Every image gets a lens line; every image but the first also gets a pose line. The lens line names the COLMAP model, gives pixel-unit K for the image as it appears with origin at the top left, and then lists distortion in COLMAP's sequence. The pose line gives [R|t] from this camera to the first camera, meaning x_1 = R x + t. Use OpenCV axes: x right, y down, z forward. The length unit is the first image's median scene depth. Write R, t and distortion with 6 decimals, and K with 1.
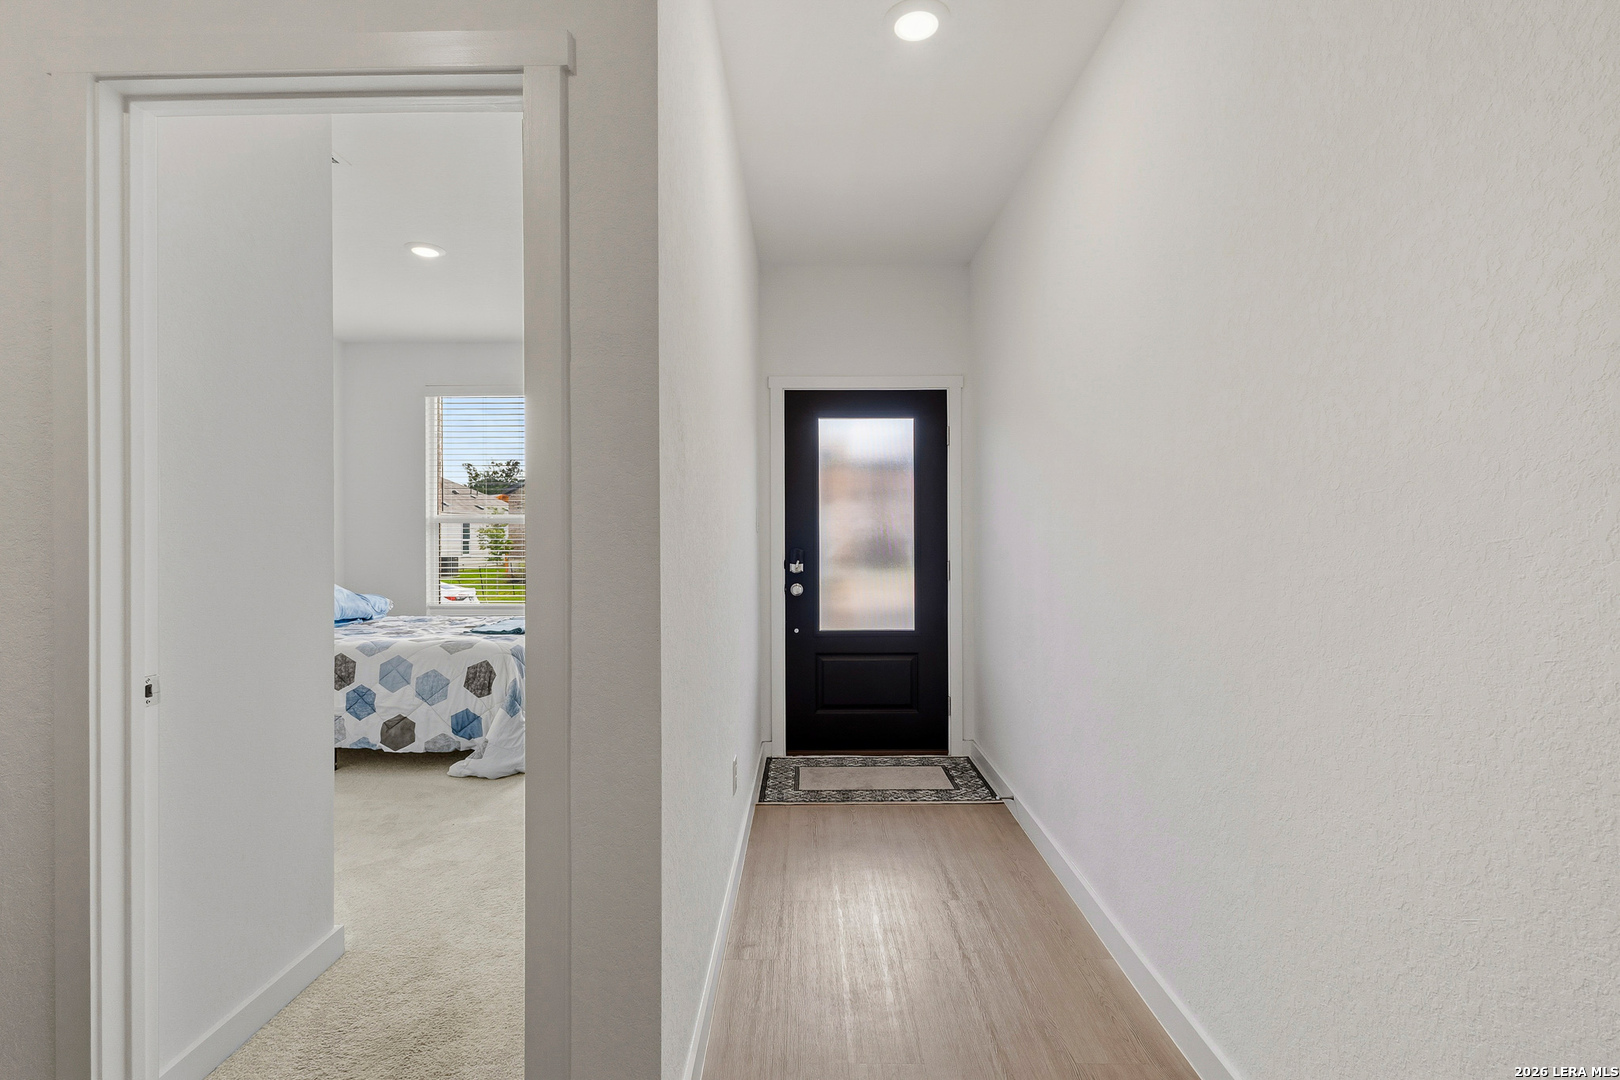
lens RADIAL K [[740.6, 0, 808.3], [0, 740.6, 541.2], [0, 0, 1]] dist [0.008680, -0.000865]
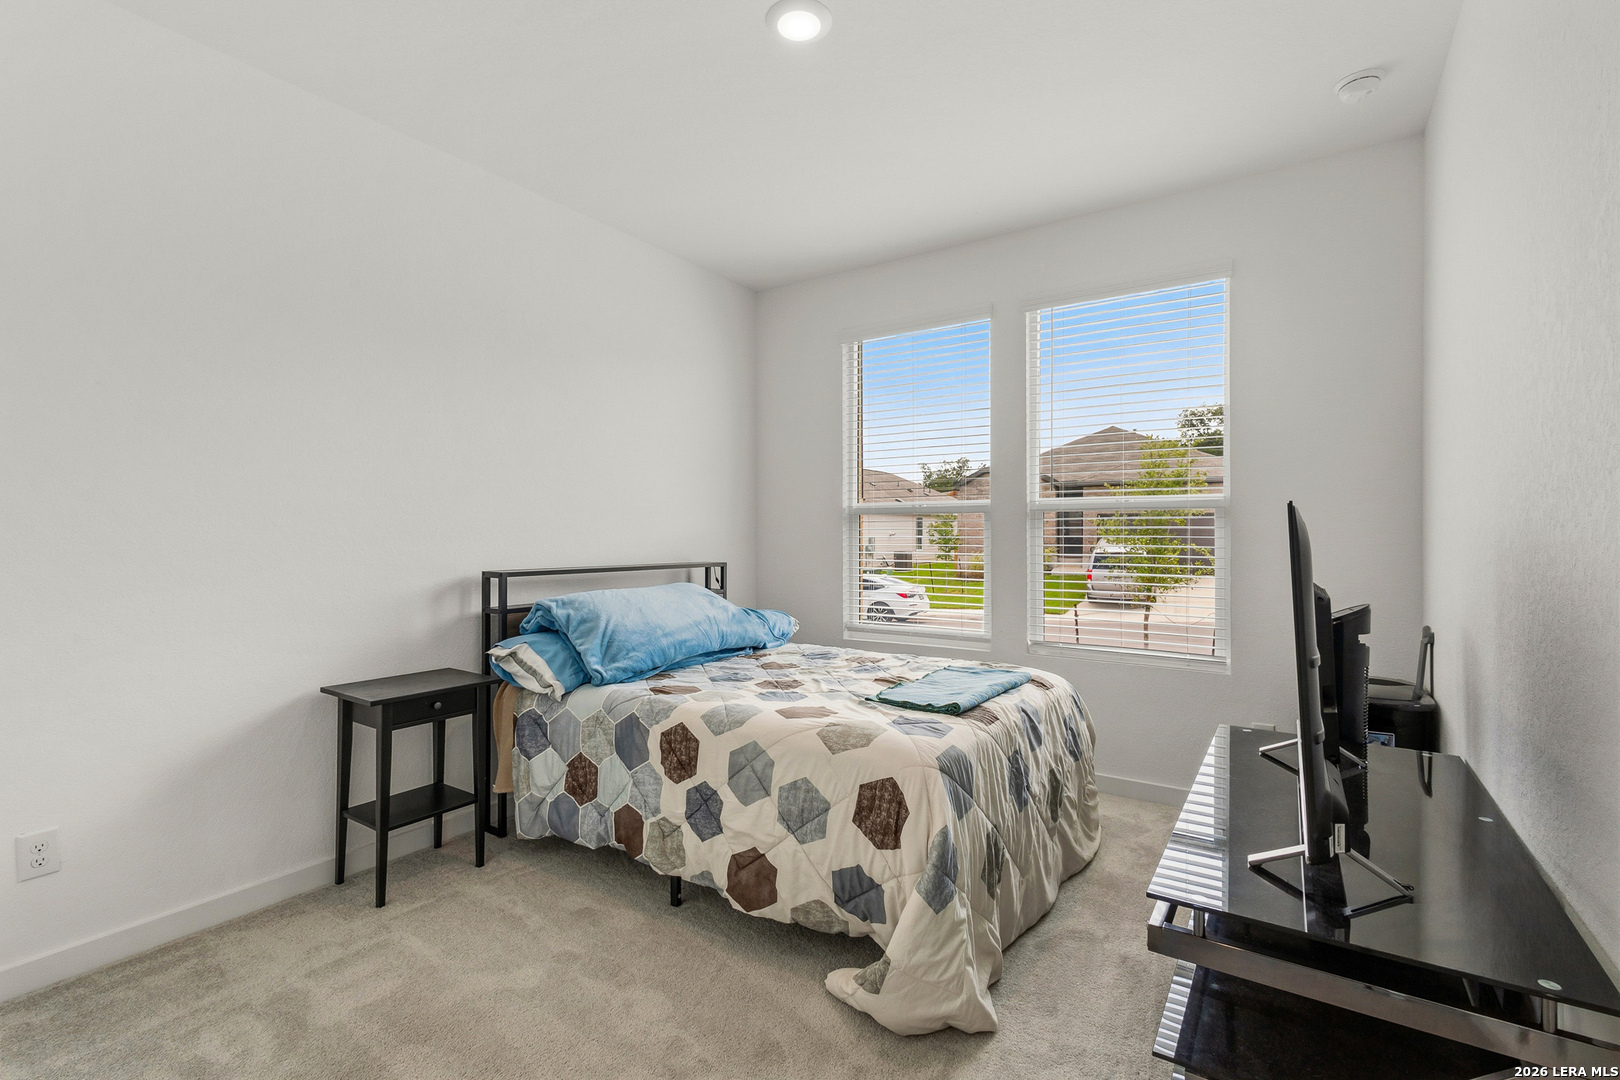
lens RADIAL K [[740.6, 0, 808.5], [0, 740.6, 536.6], [0, 0, 1]] dist [0.008680, -0.000865]
pose [[0.833814, 0.001906, -0.552042, -0.202861], [-0.002021, 0.999998, 0.000401, -0.003891], [0.552042, 0.000781, 0.833816, 0.547378]]
